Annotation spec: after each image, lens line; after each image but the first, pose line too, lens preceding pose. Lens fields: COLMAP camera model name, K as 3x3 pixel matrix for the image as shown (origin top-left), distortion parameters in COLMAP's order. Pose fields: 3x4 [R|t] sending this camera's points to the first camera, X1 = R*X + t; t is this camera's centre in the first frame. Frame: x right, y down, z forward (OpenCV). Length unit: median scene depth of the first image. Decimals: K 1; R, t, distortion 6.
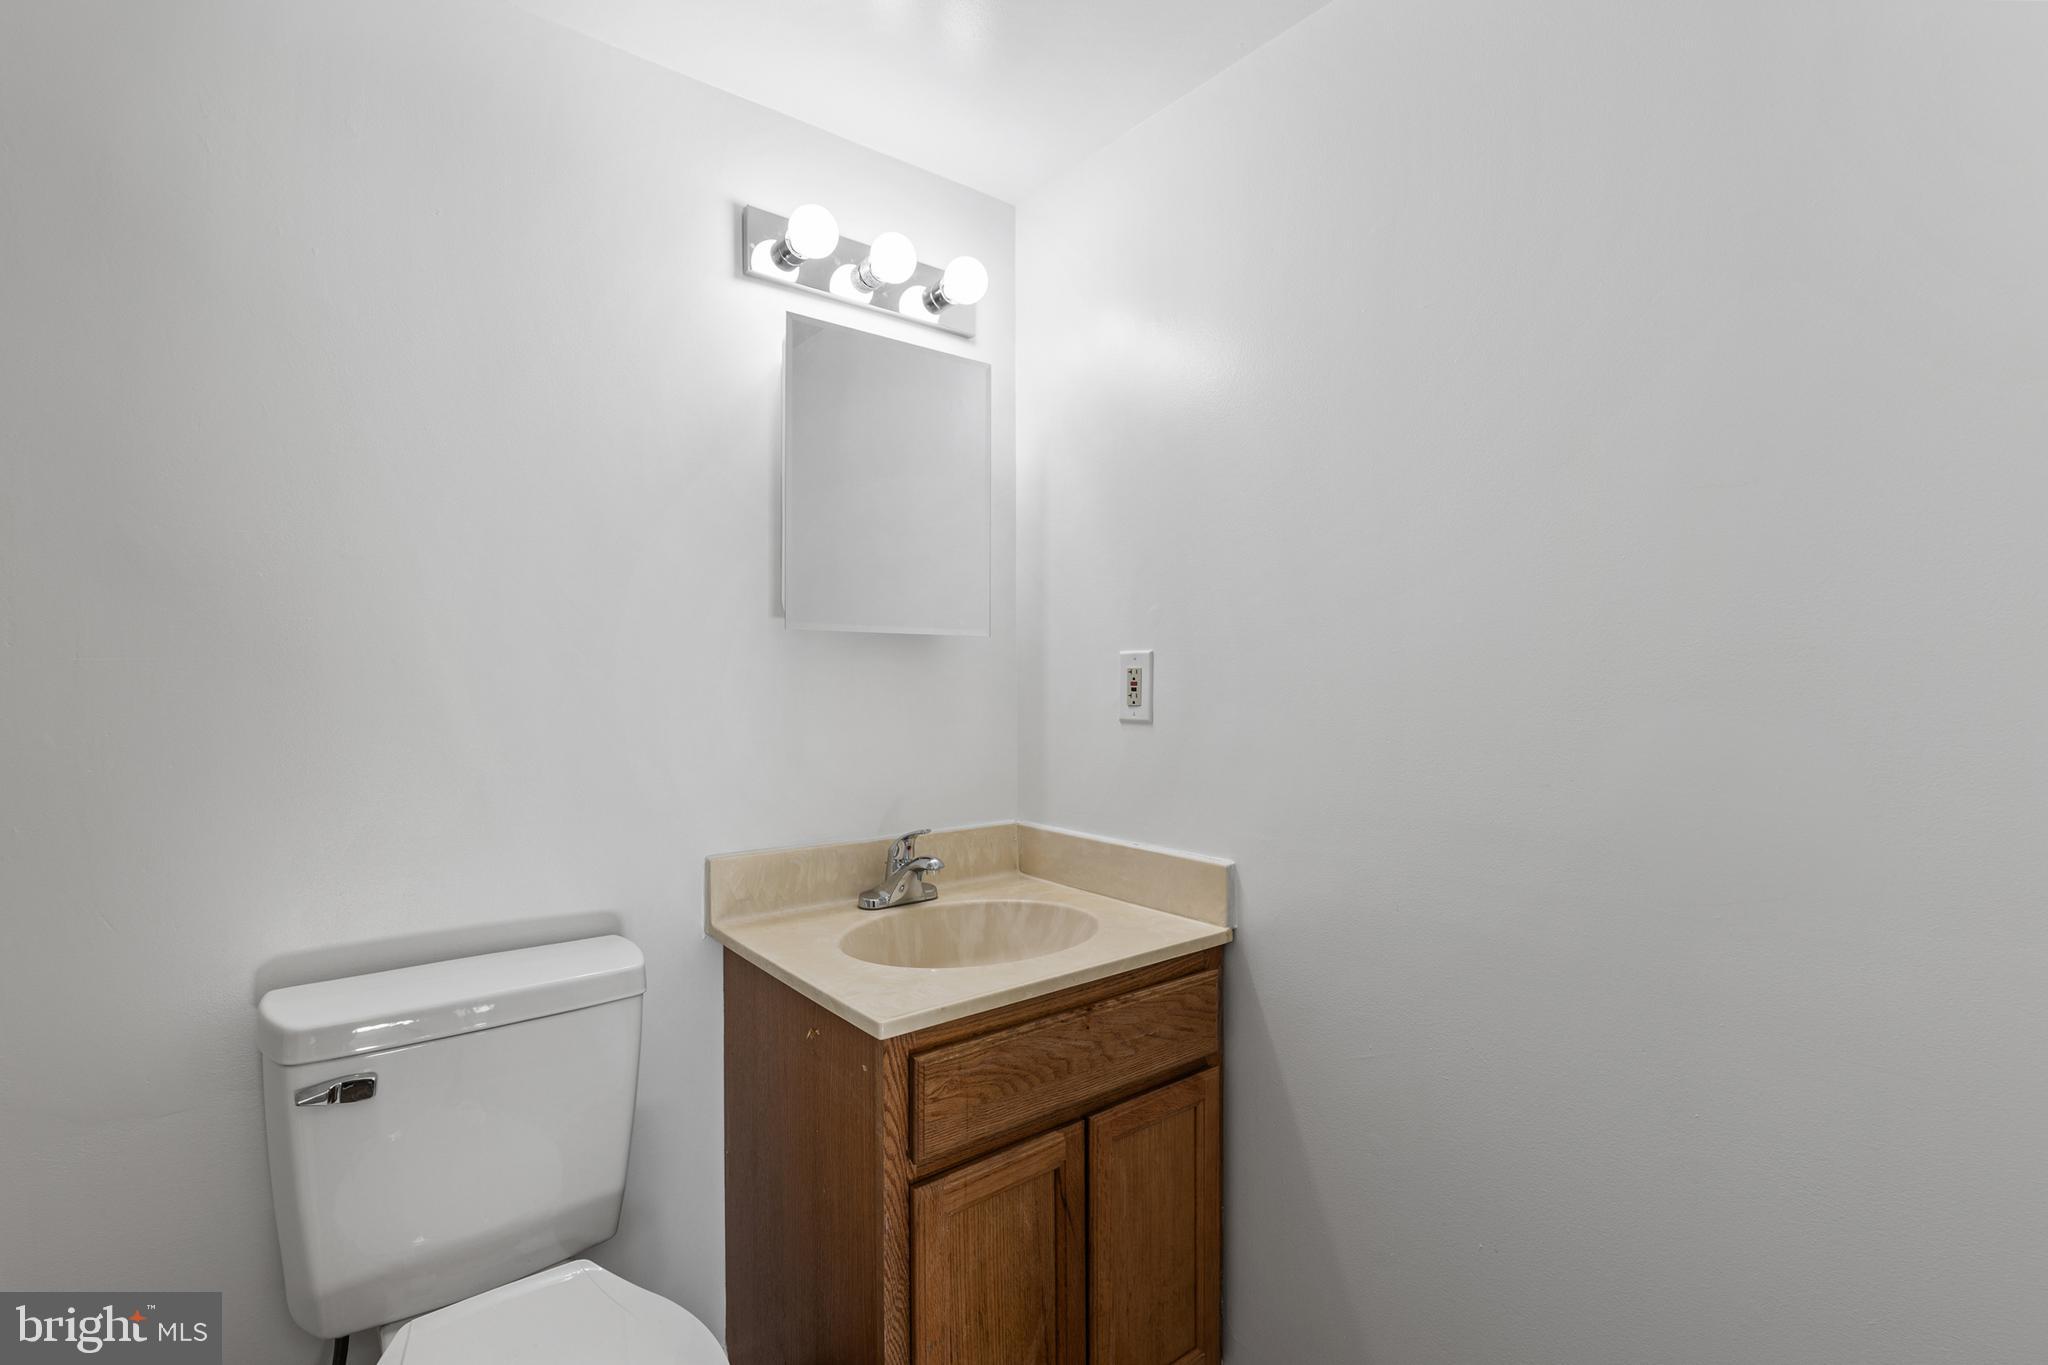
lens RADIAL K [[900.4, 0, 1023.1], [0, 900.4, 690.4], [0, 0, 1]] dist [0.000872, -0.000125]
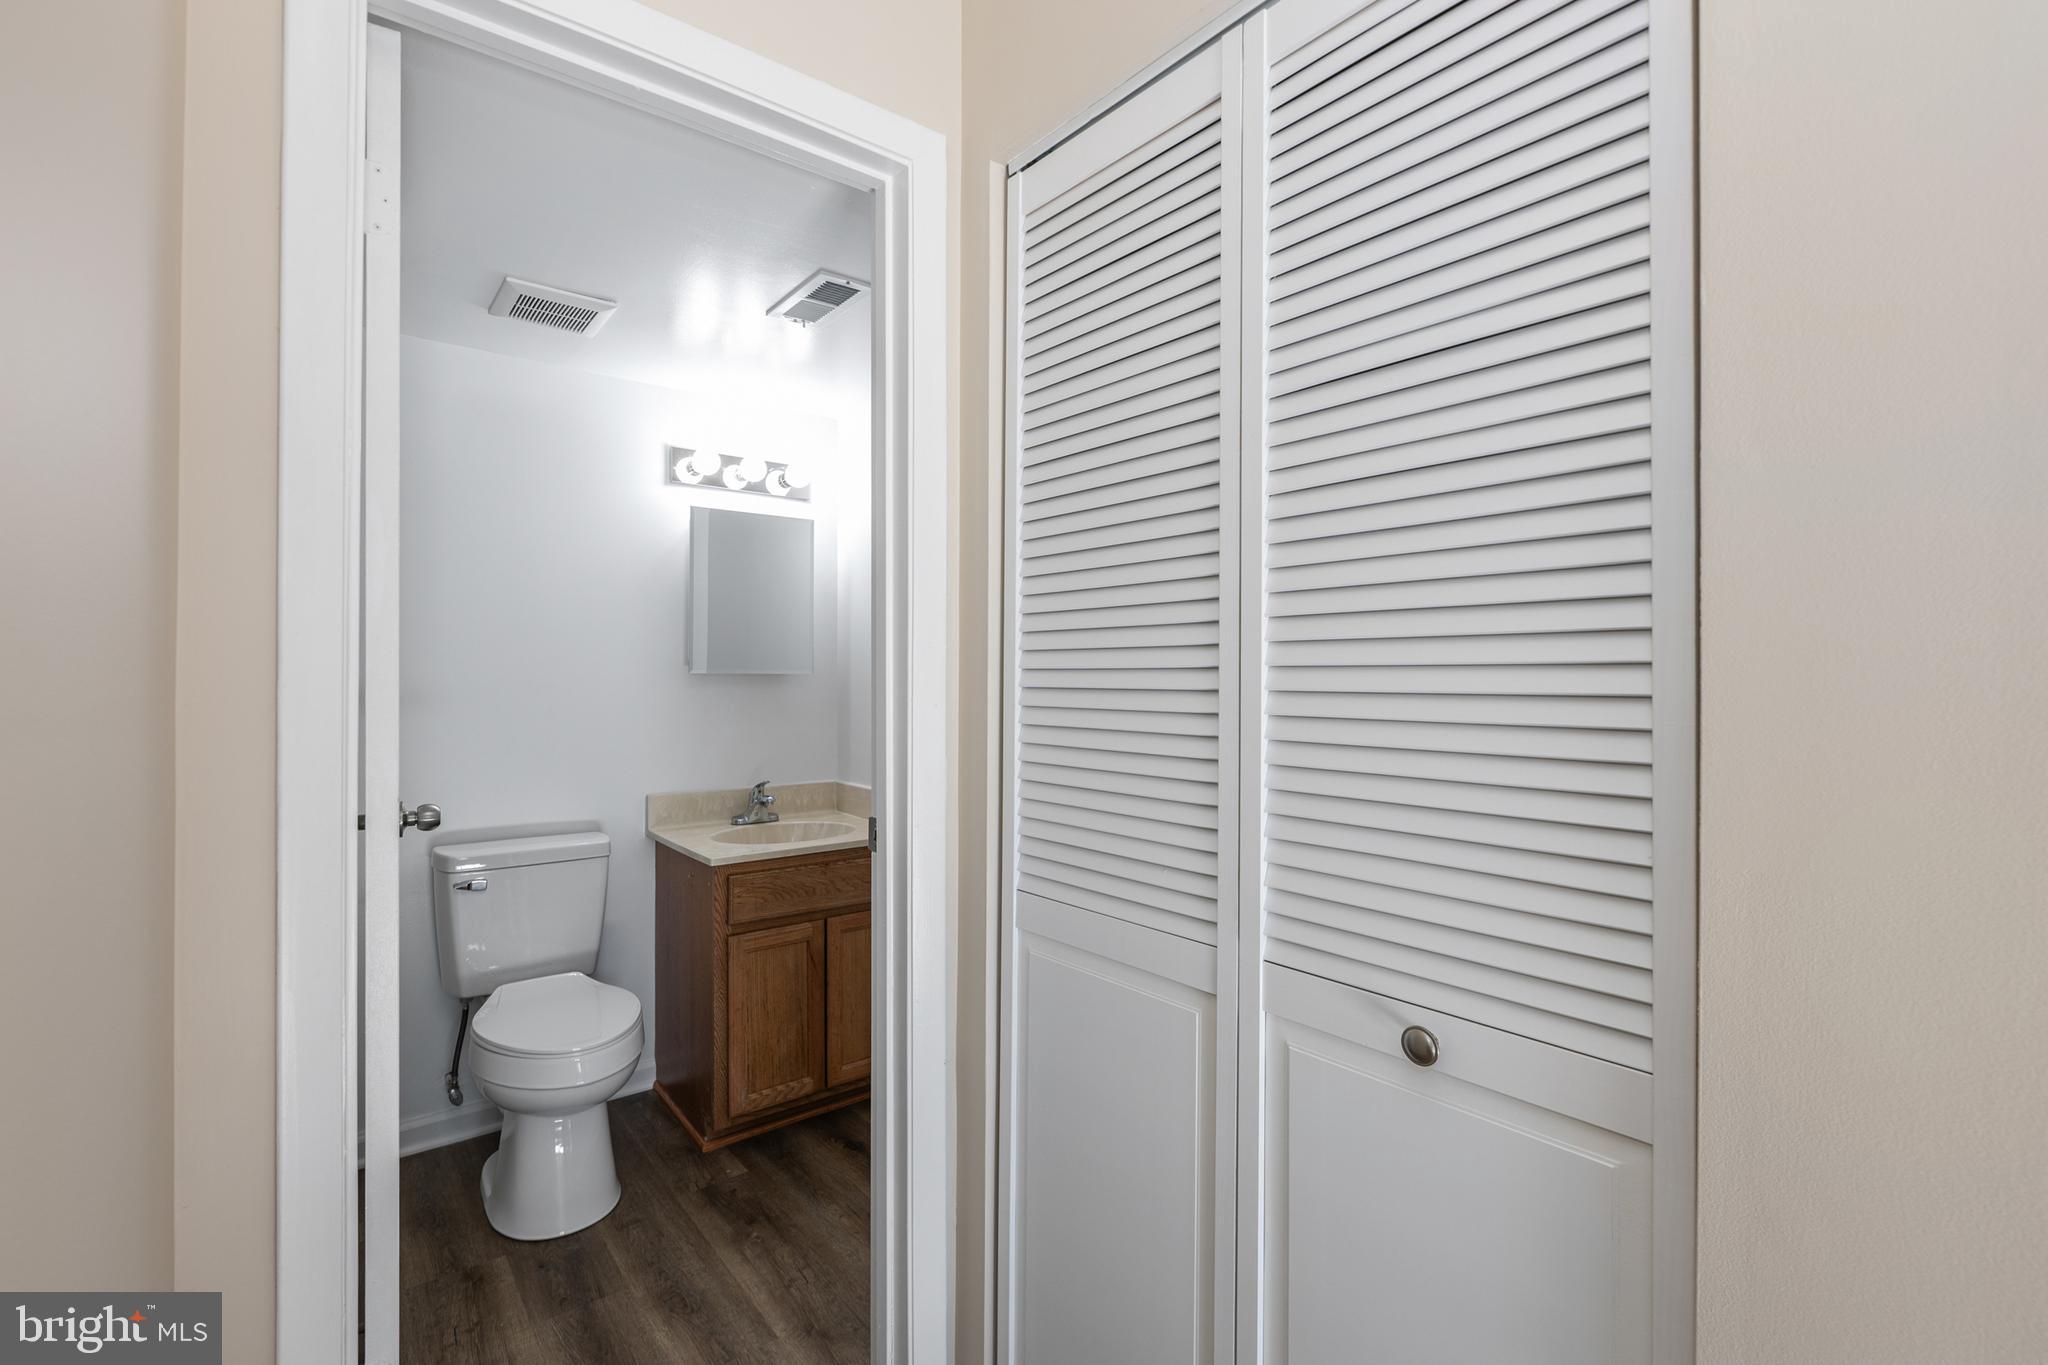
lens RADIAL K [[900.4, 0, 1023.6], [0, 900.4, 674.7], [0, 0, 1]] dist [0.000872, -0.000125]
pose [[0.999915, -0.000316, -0.013047, 0.542971], [0.000113, 0.999878, -0.015598, -0.041975], [0.013051, 0.015595, 0.999793, -1.030467]]
